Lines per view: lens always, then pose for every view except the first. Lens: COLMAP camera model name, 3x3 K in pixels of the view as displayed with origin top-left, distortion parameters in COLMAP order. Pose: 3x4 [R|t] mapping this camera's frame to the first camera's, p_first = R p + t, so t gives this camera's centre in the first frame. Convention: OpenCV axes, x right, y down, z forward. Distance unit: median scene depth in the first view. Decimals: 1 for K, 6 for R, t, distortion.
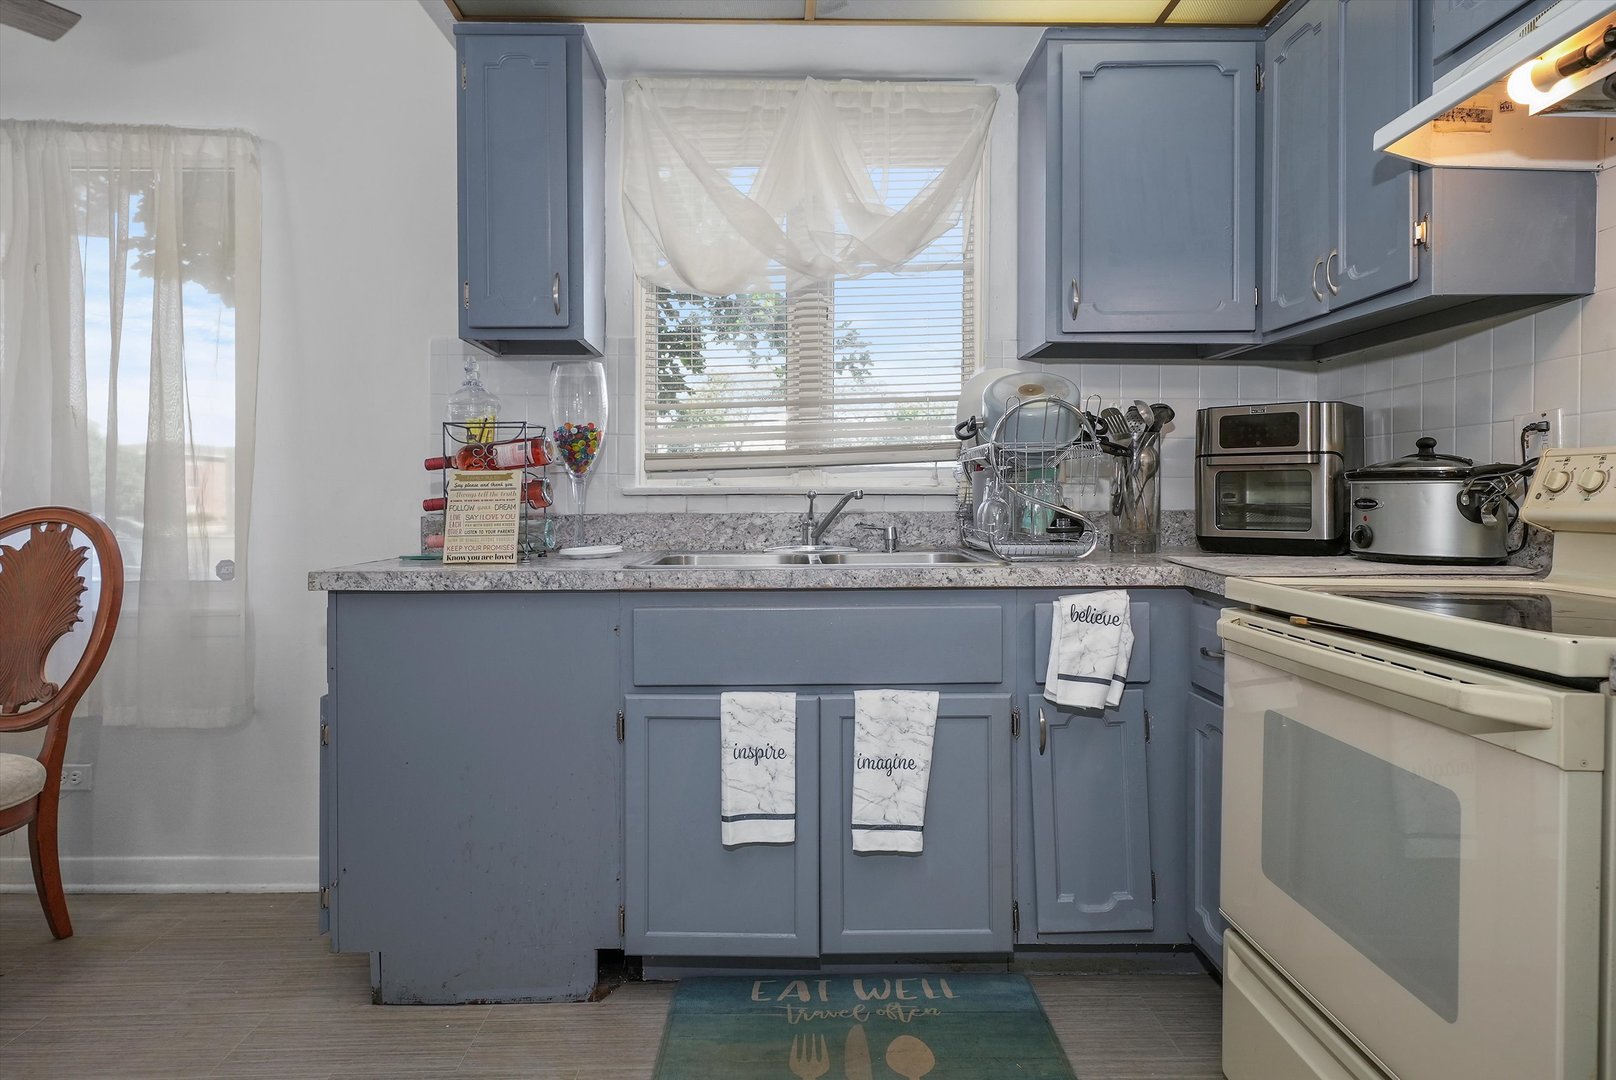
lens RADIAL K [[950.9, 0, 804.4], [0, 950.9, 501.1], [0, 0, 1]] dist [0.007781, -0.000114]
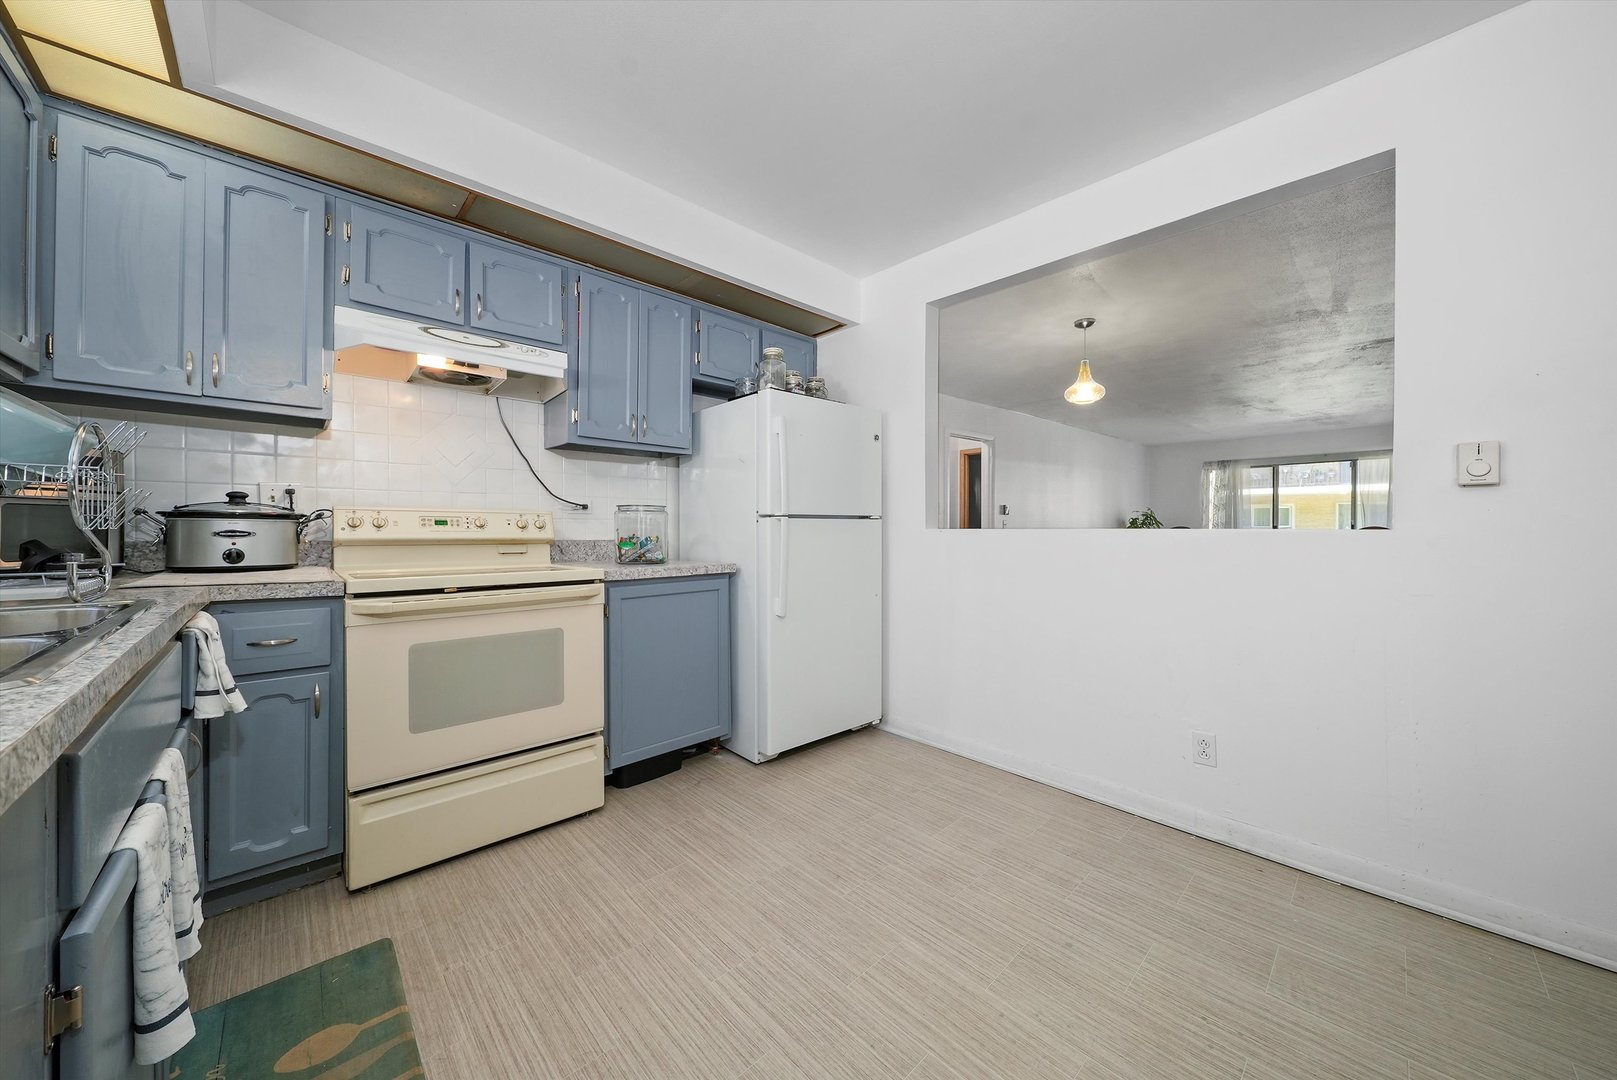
lens RADIAL K [[566.0, 0, 801.1], [0, 566.0, 529.7], [0, 0, 1]] dist [-0.001457, -0.000073]
pose [[-0.665389, -0.003578, 0.746488, -0.649189], [-0.000683, 0.999991, 0.004184, -0.007761], [-0.746496, 0.002274, -0.665386, 0.903927]]
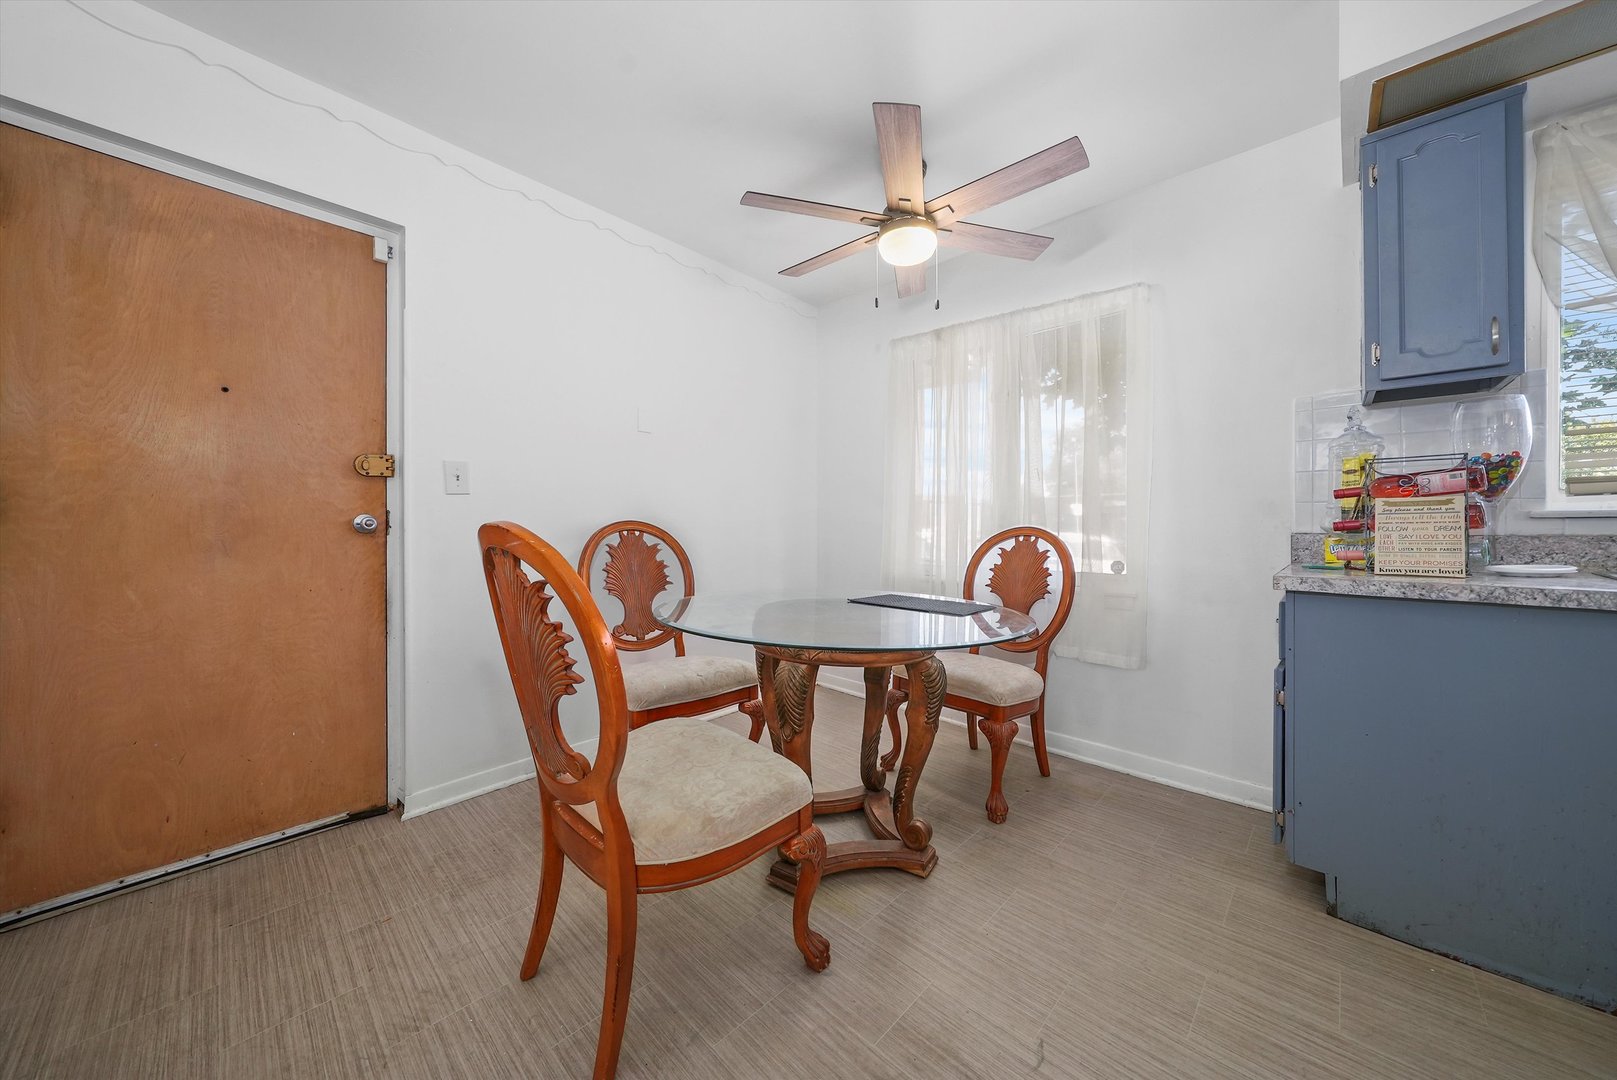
lens RADIAL K [[569.8, 0, 810.8], [0, 569.8, 524.9], [0, 0, 1]] dist [-0.000564, -0.000148]
pose [[0.712685, 0.001194, -0.701484, -0.411203], [0.000531, 0.999997, 0.002242, 0.000208], [0.701484, -0.001970, 0.712682, -0.033703]]
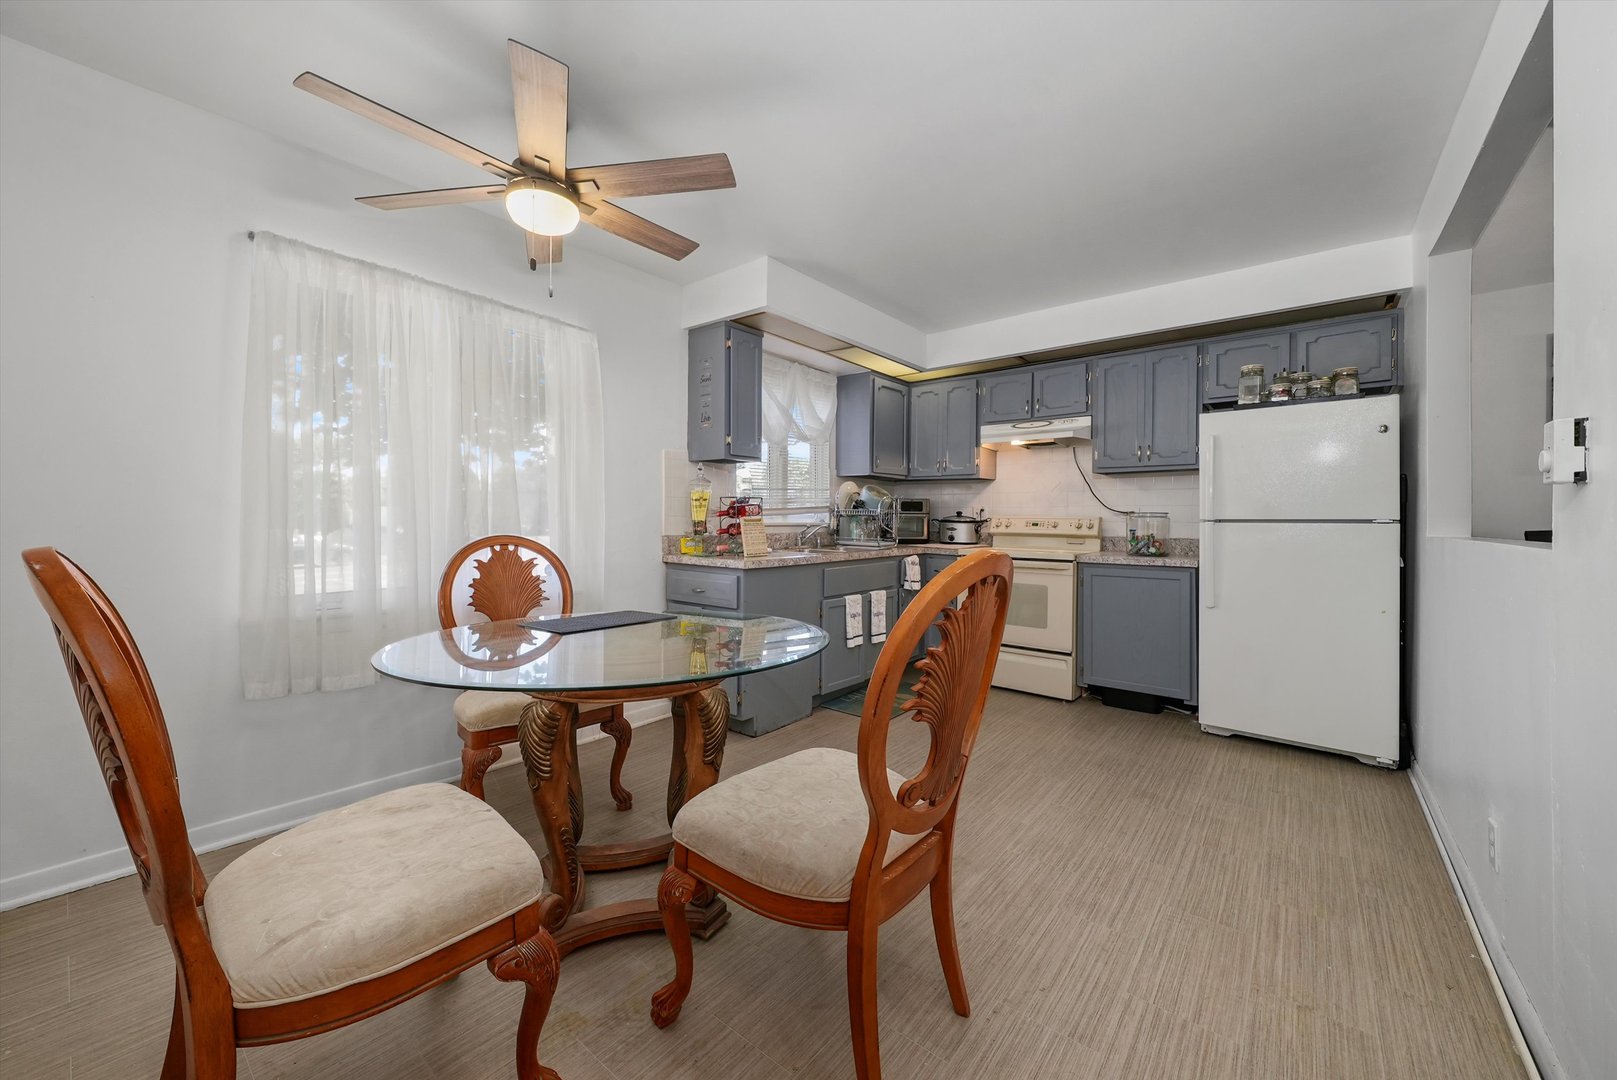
lens RADIAL K [[605.1, 0, 802.9], [0, 605.1, 518.4], [0, 0, 1]] dist [0.000078, -0.000010]
pose [[0.654894, 0.005348, 0.755702, -1.530592], [-0.005879, 0.999981, -0.001981, -0.029498], [-0.755698, -0.003146, 0.654913, -0.100331]]
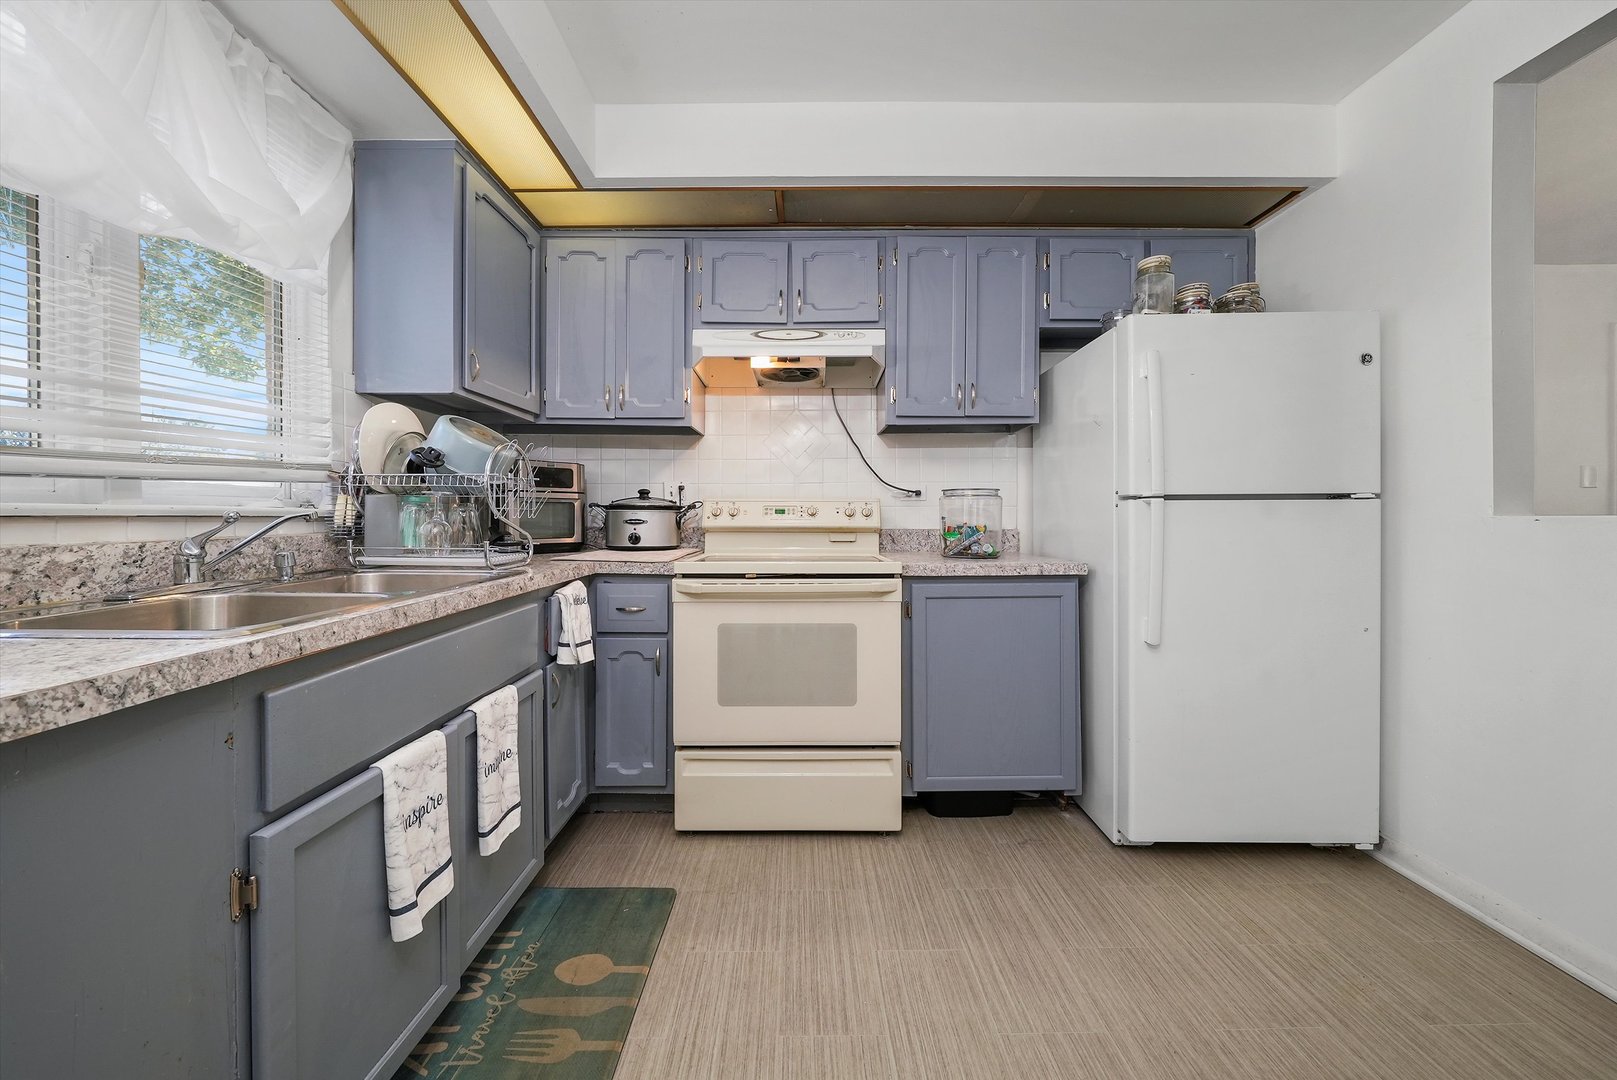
lens RADIAL K [[566.9, 0, 804.1], [0, 566.9, 519.2], [0, 0, 1]] dist [-0.003010, 0.000033]
pose [[0.015041, -0.005735, 0.999870, -0.550388], [0.004169, 0.999975, 0.005673, -0.006706], [-0.999878, 0.004083, 0.015065, 0.622410]]
